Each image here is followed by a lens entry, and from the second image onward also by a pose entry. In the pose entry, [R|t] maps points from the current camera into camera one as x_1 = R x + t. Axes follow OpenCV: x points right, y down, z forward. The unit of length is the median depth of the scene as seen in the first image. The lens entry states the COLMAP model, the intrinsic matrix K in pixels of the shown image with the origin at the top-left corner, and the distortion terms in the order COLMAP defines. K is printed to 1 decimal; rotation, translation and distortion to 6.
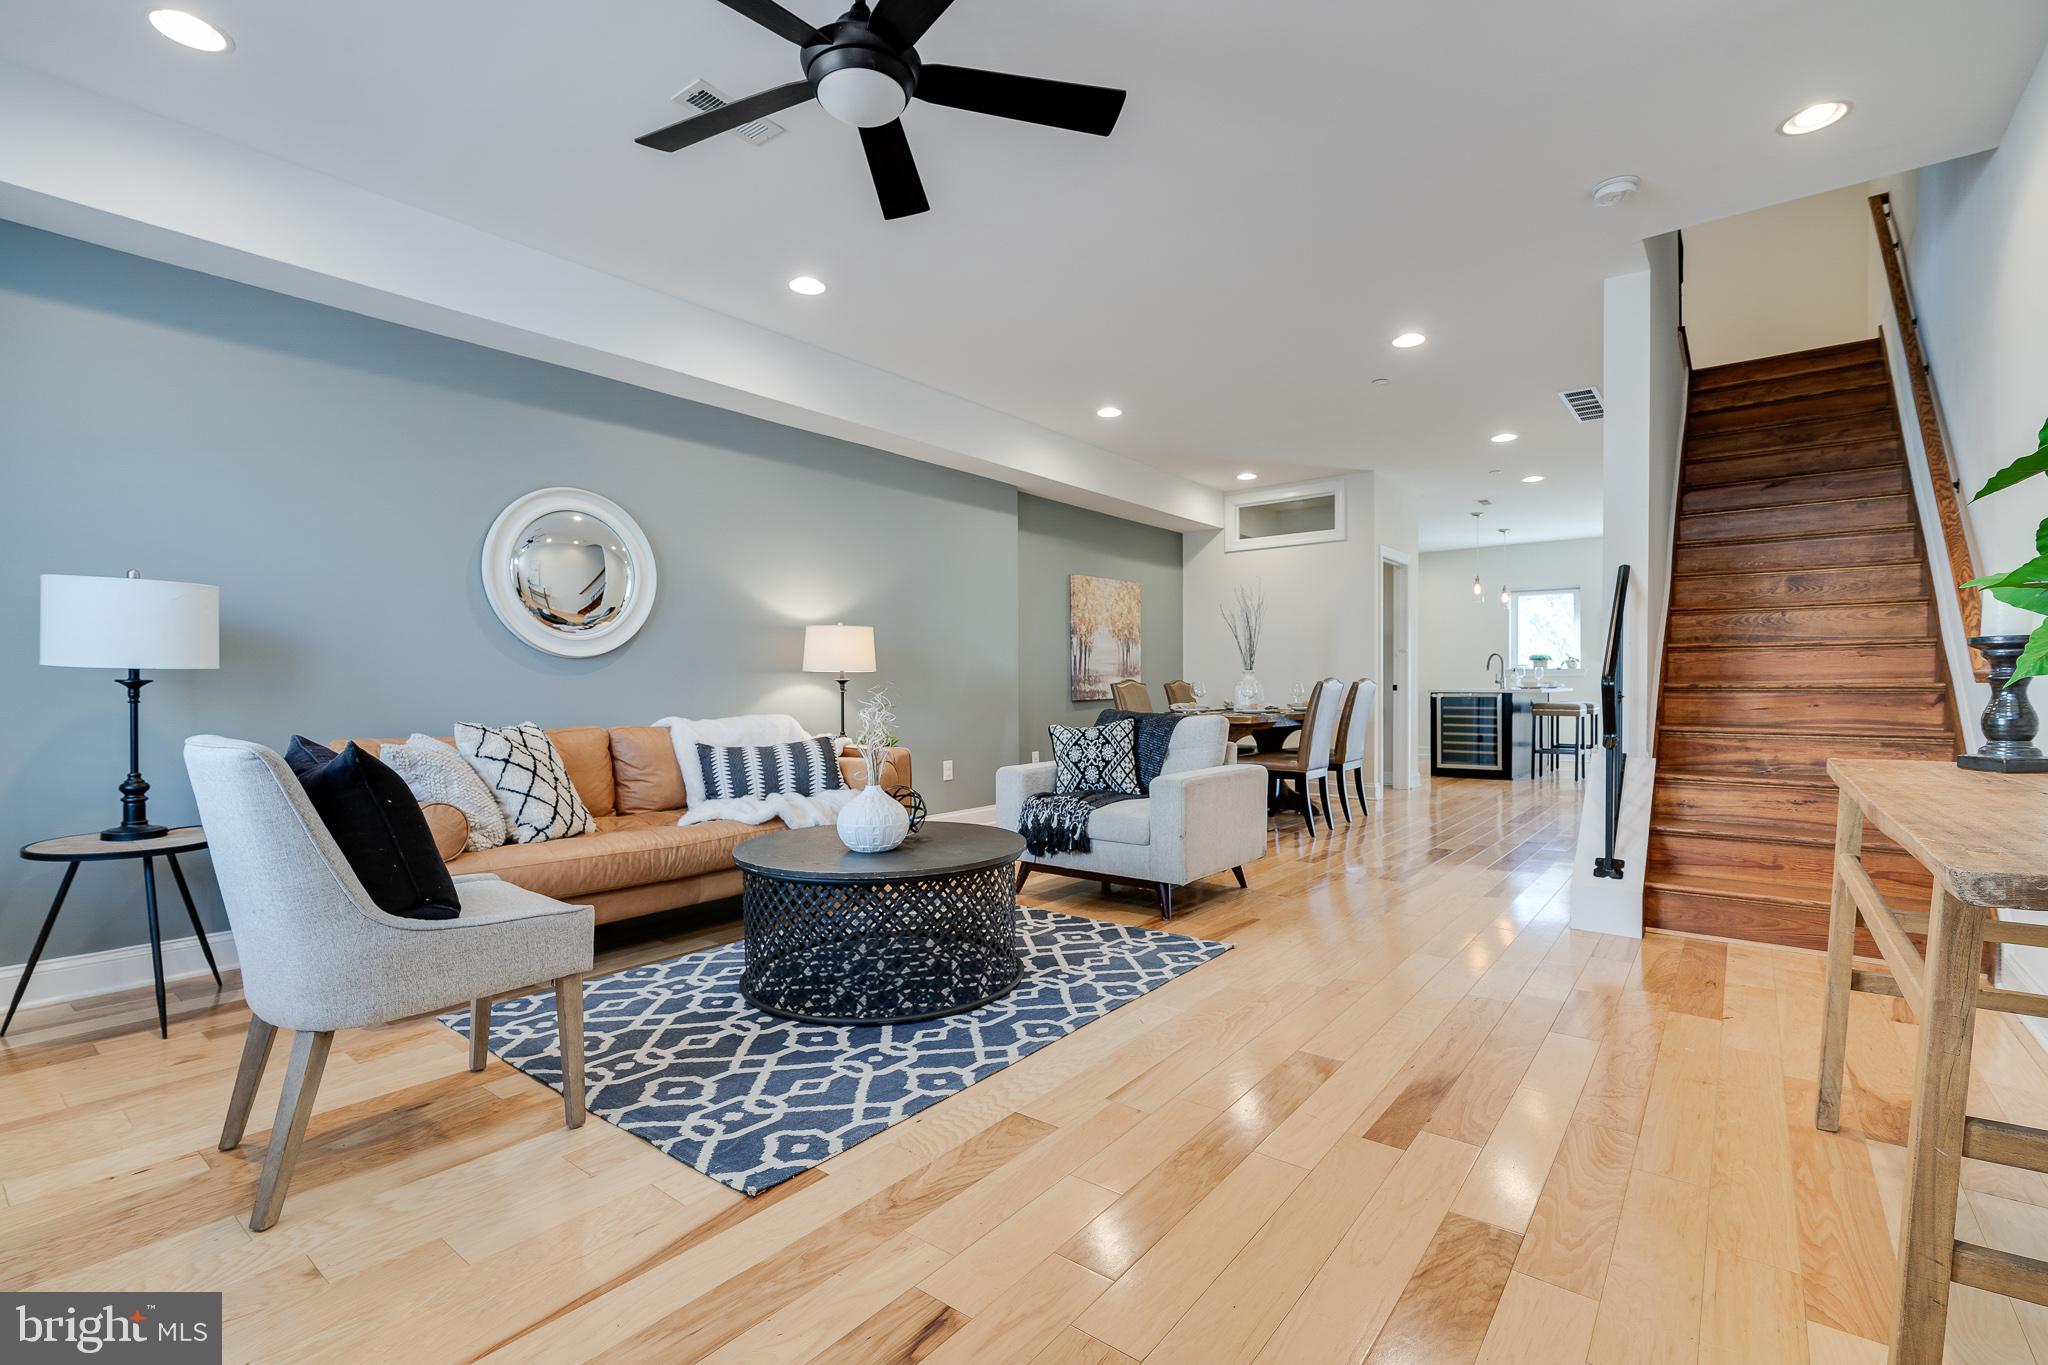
lens RADIAL K [[922.3, 0, 1024.7], [0, 922.3, 676.2], [0, 0, 1]] dist [-0.002900, 0.002336]
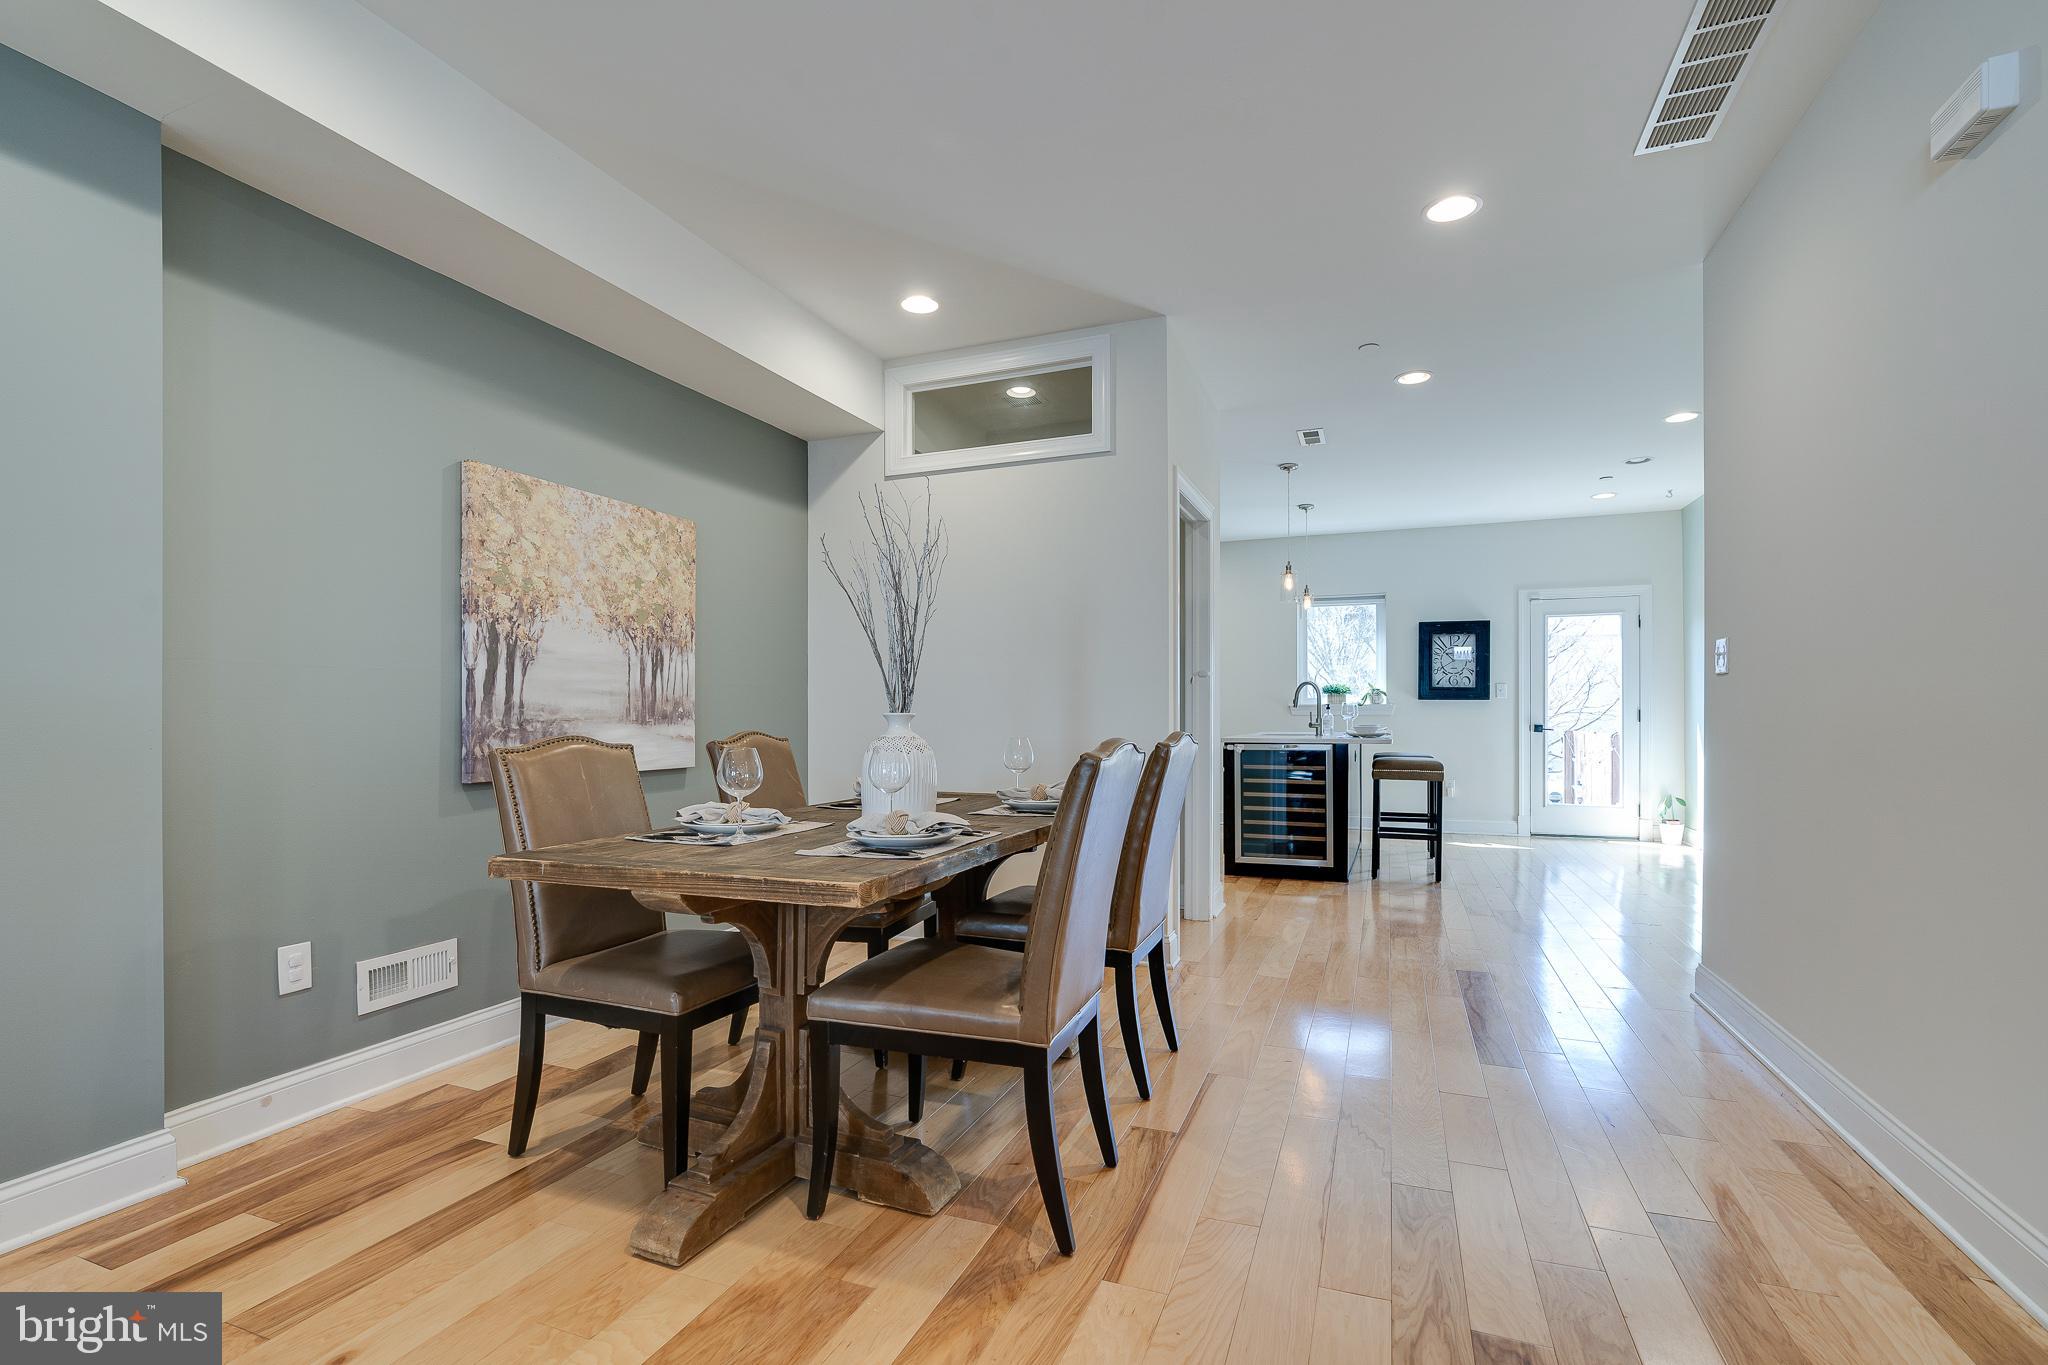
lens RADIAL K [[922.3, 0, 1013.4], [0, 922.3, 700.0], [0, 0, 1]] dist [-0.002900, 0.002336]
pose [[0.961641, 0.004928, 0.274265, 0.153765], [-0.002641, 0.999959, -0.008707, -0.006533], [-0.274297, 0.007649, 0.961615, 0.516865]]
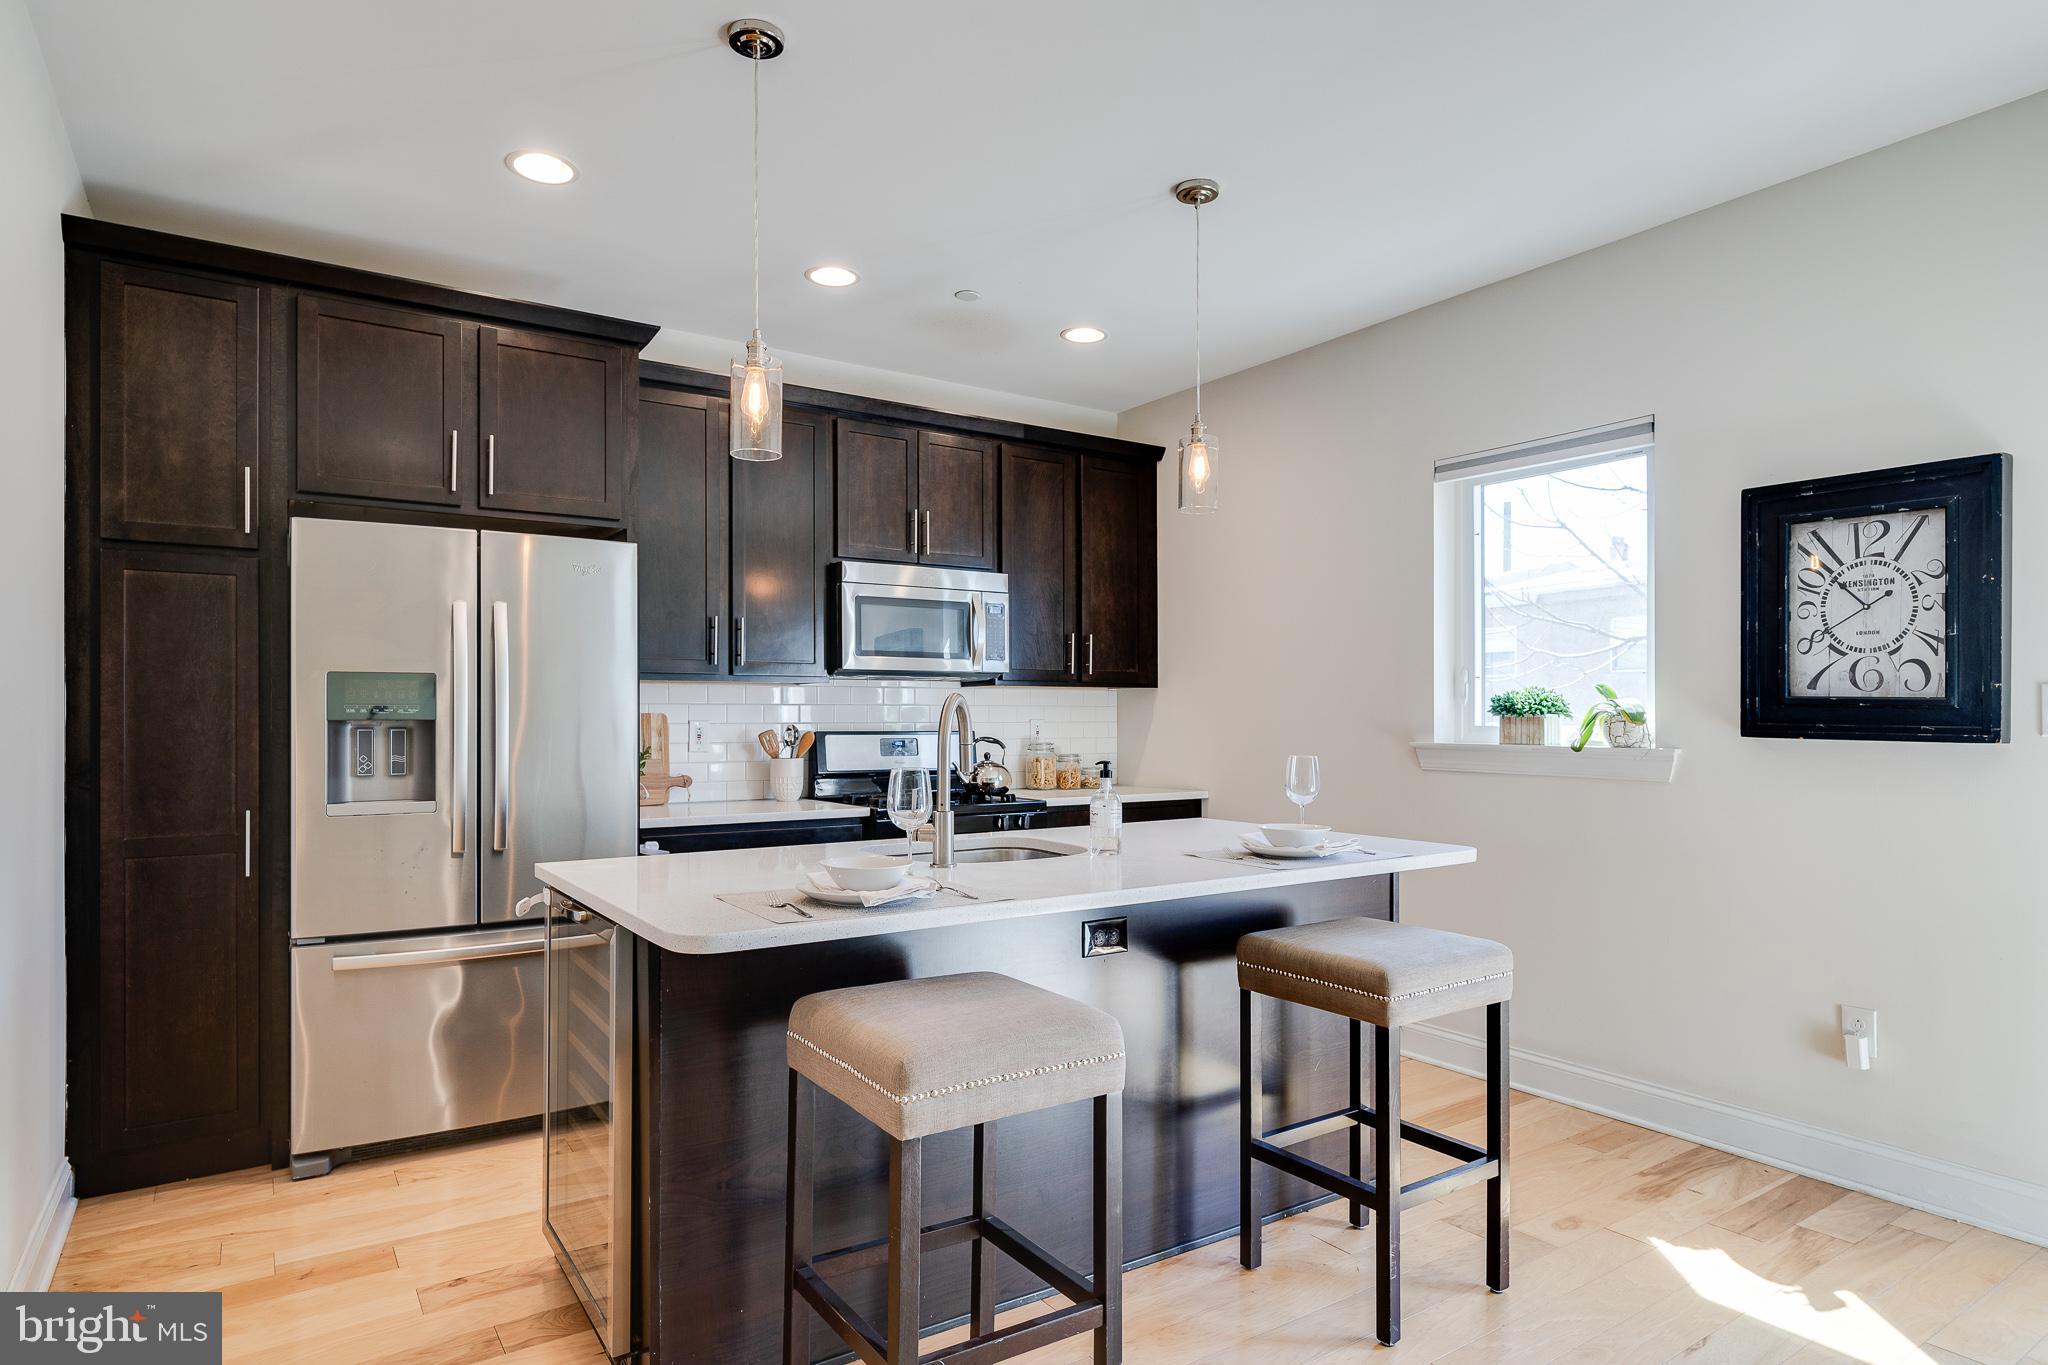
lens RADIAL K [[1140.0, 0, 1023.7], [0, 1140.0, 696.3], [0, 0, 1]] dist [-0.001706, 0.004712]
pose [[0.952961, -0.006673, -0.303019, 0.750998], [0.003969, 0.999947, -0.009538, -0.028552], [0.303066, 0.007887, 0.952937, 0.925304]]
